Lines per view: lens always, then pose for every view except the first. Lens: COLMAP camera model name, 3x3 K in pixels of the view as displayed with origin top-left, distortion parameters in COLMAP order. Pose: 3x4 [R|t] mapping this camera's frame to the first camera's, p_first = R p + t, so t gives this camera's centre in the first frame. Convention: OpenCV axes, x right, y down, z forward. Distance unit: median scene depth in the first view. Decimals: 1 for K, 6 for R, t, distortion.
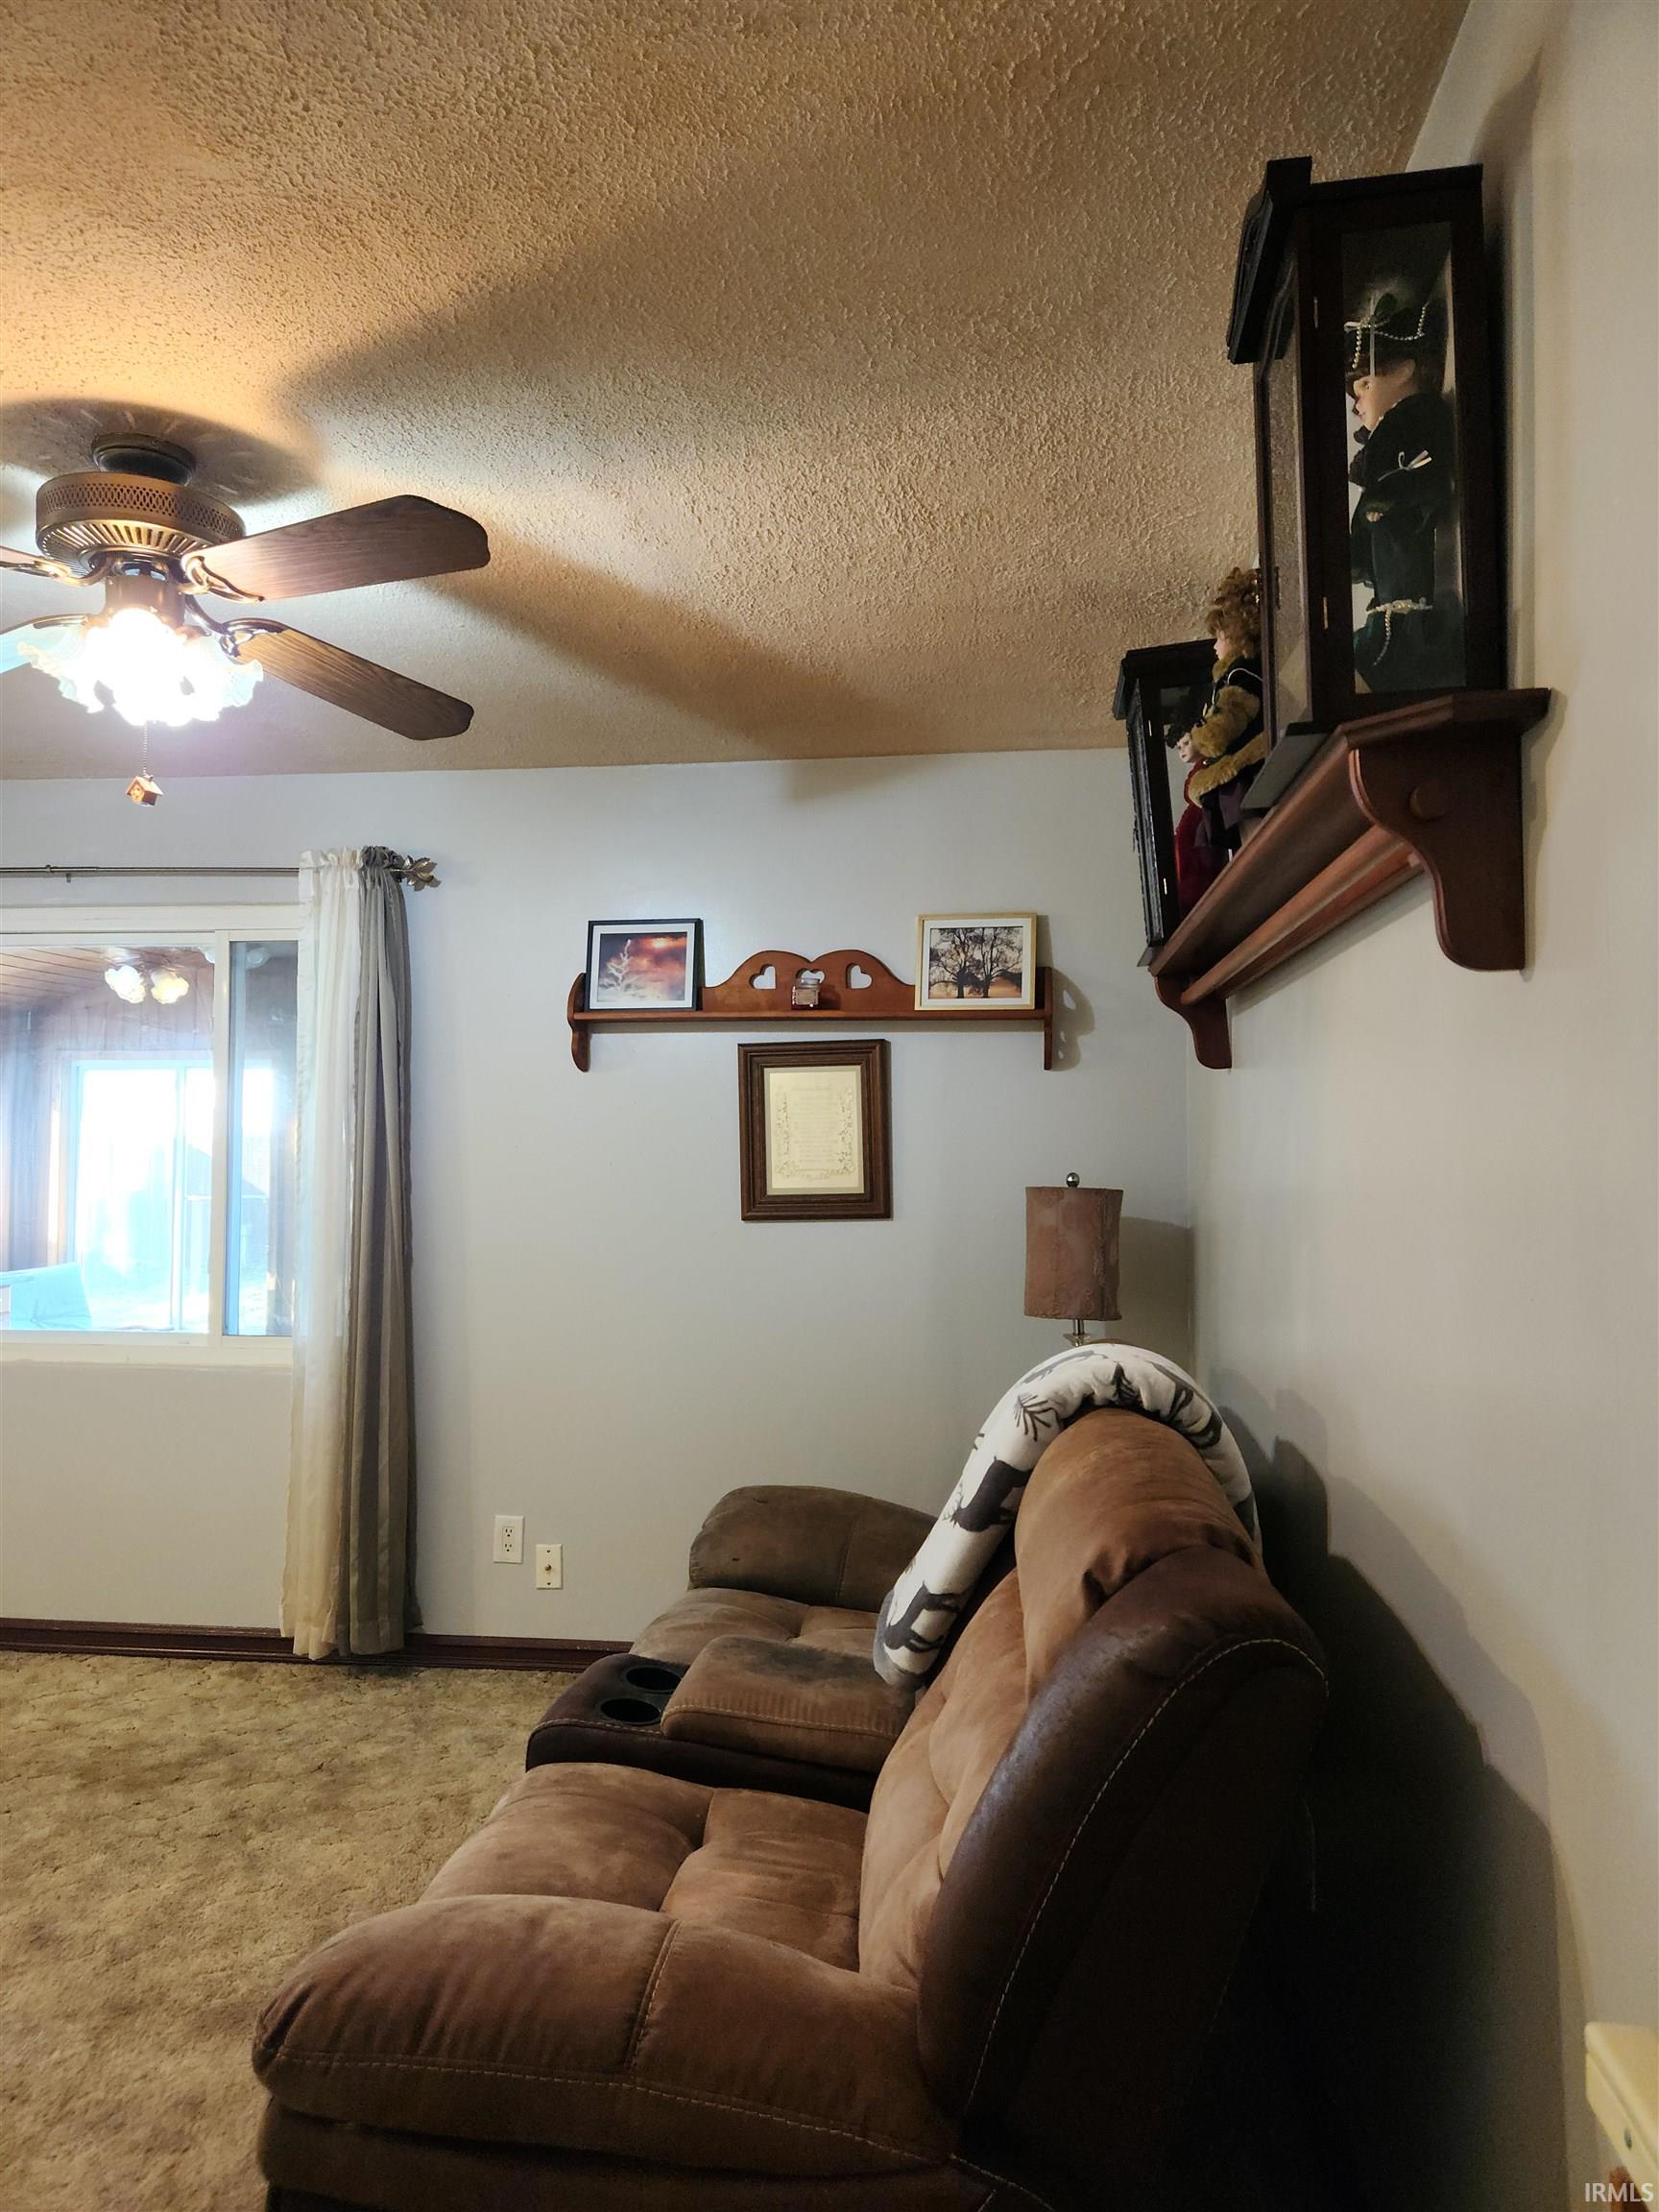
lens RADIAL K [[1489.5, 0, 849.4], [0, 1489.5, 1090.6], [0, 0, 1]] dist [0.076762, -0.067228]
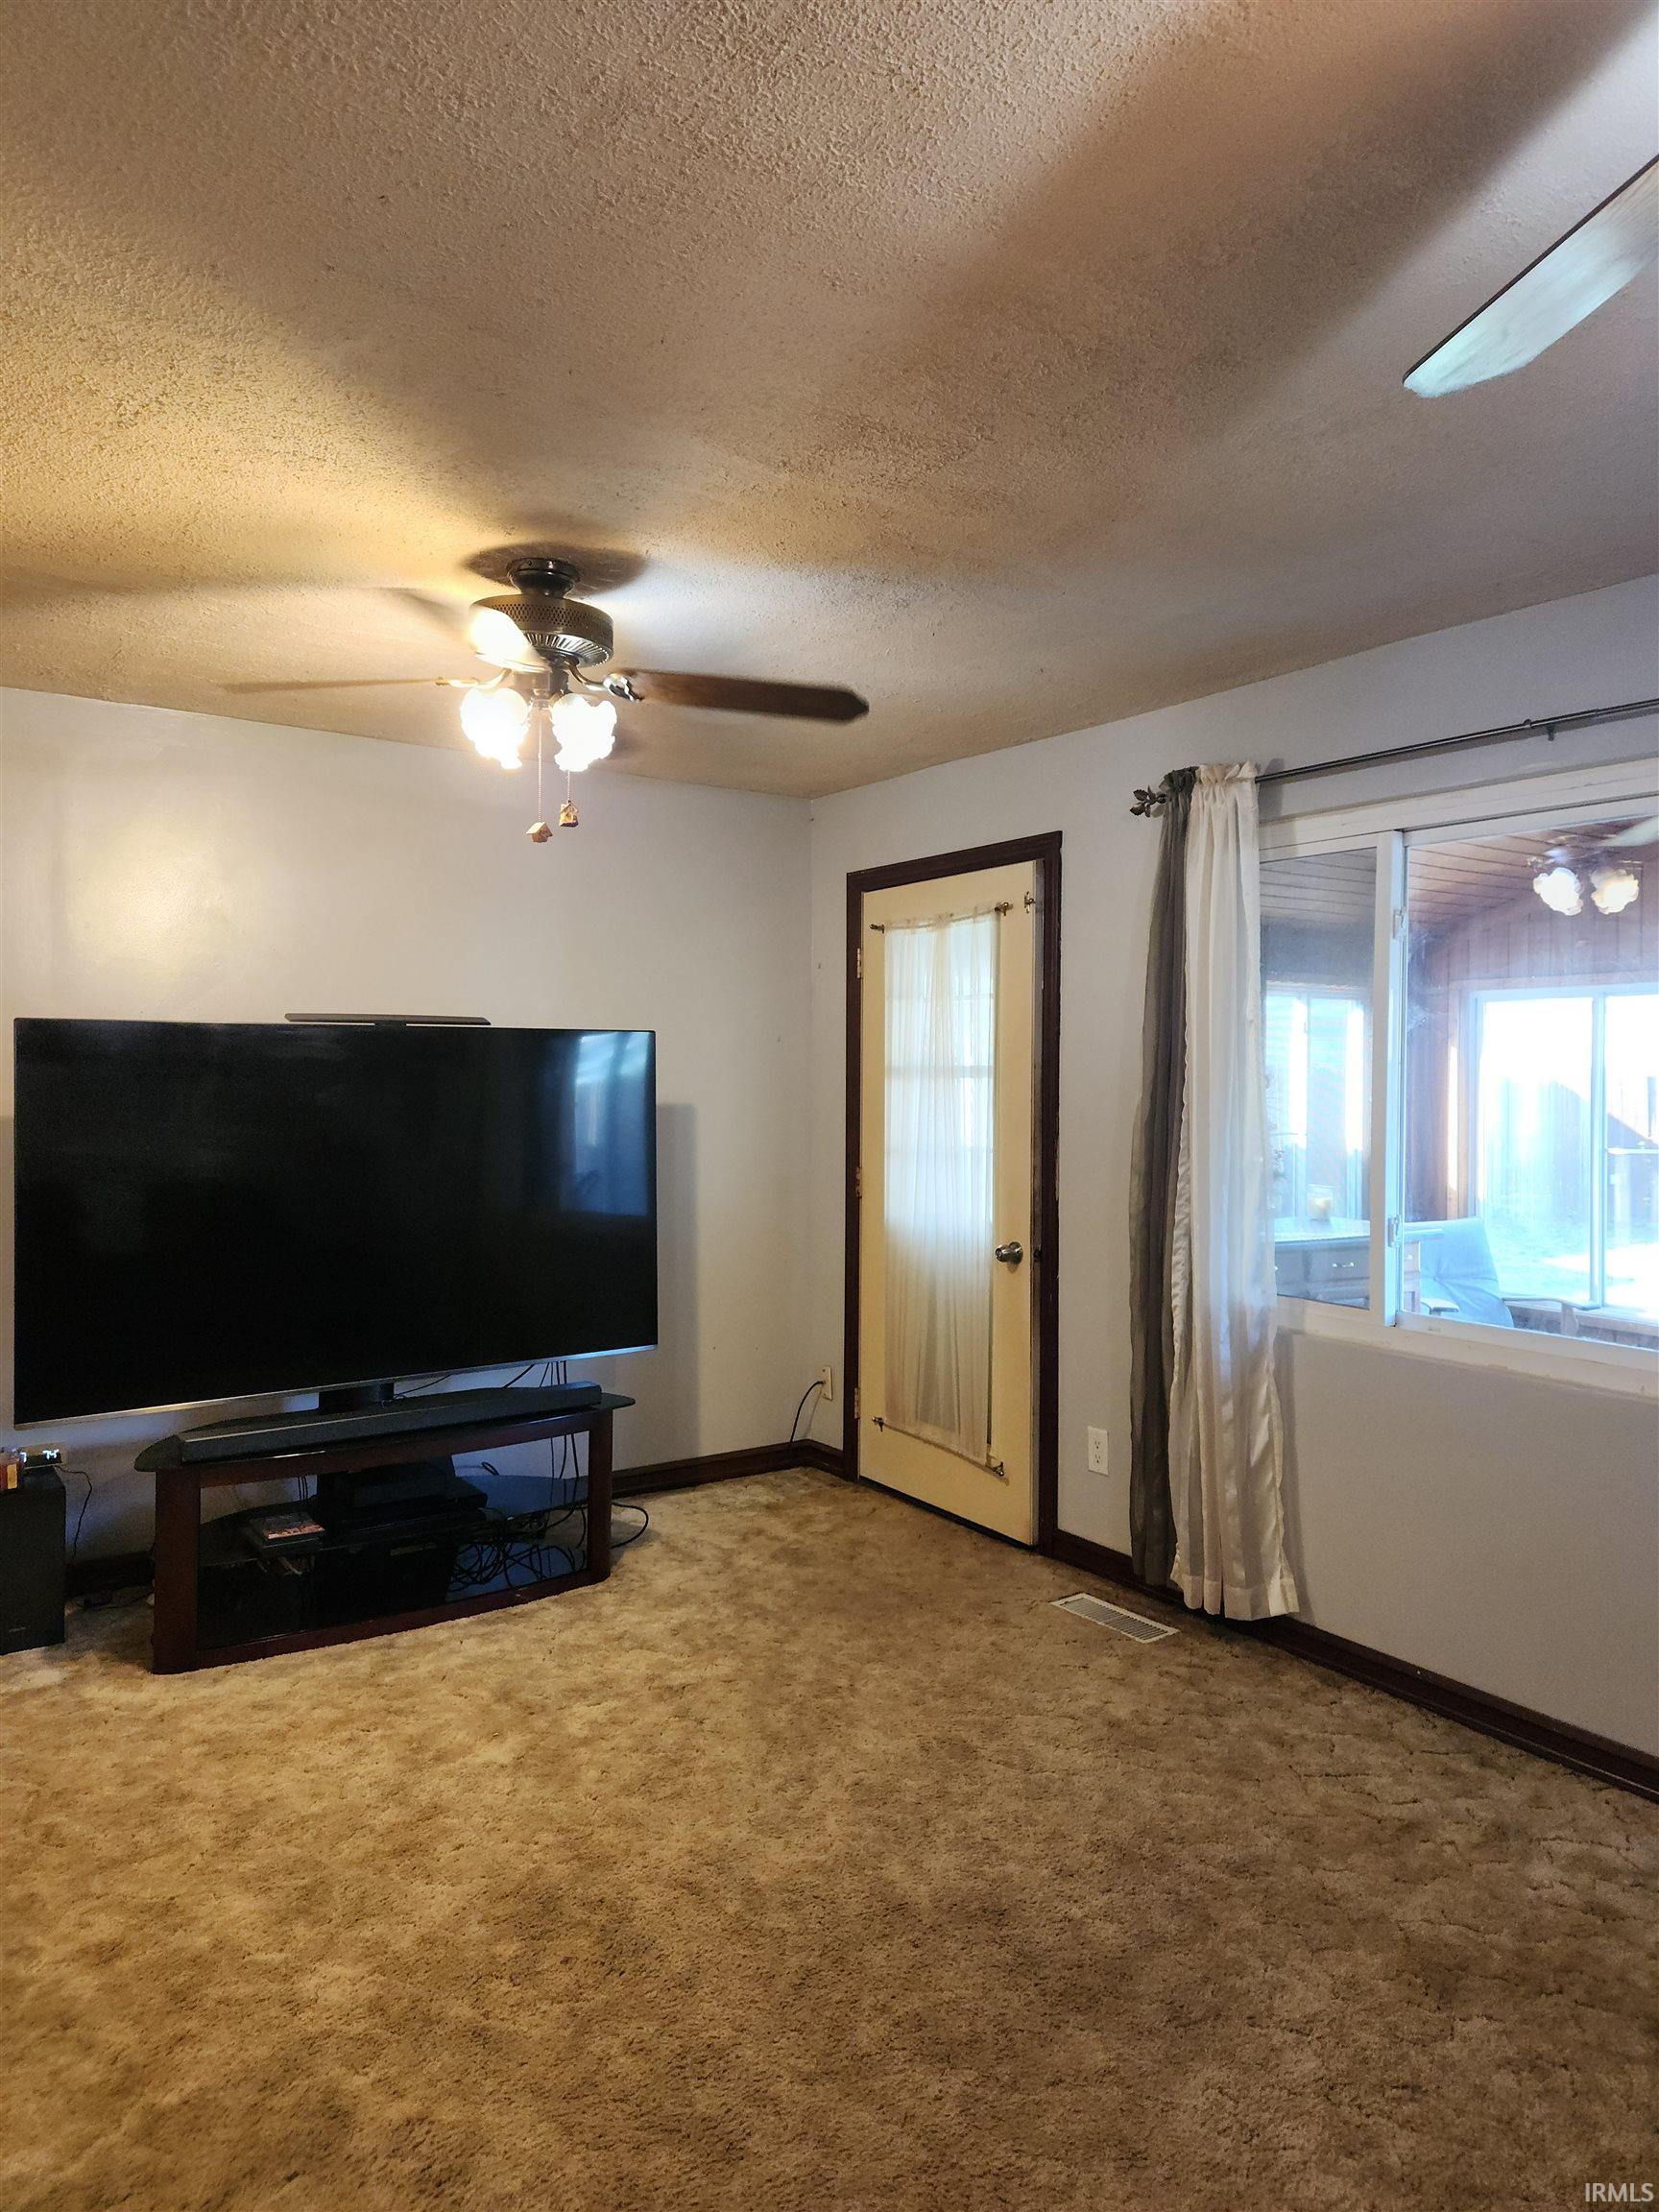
lens RADIAL K [[1489.5, 0, 849.4], [0, 1489.5, 1090.6], [0, 0, 1]] dist [0.076762, -0.067228]
pose [[0.679462, 0.017757, -0.733495, -0.135798], [0.011600, 0.999322, 0.034938, 0.004967], [0.733619, -0.032248, 0.678796, 0.154946]]
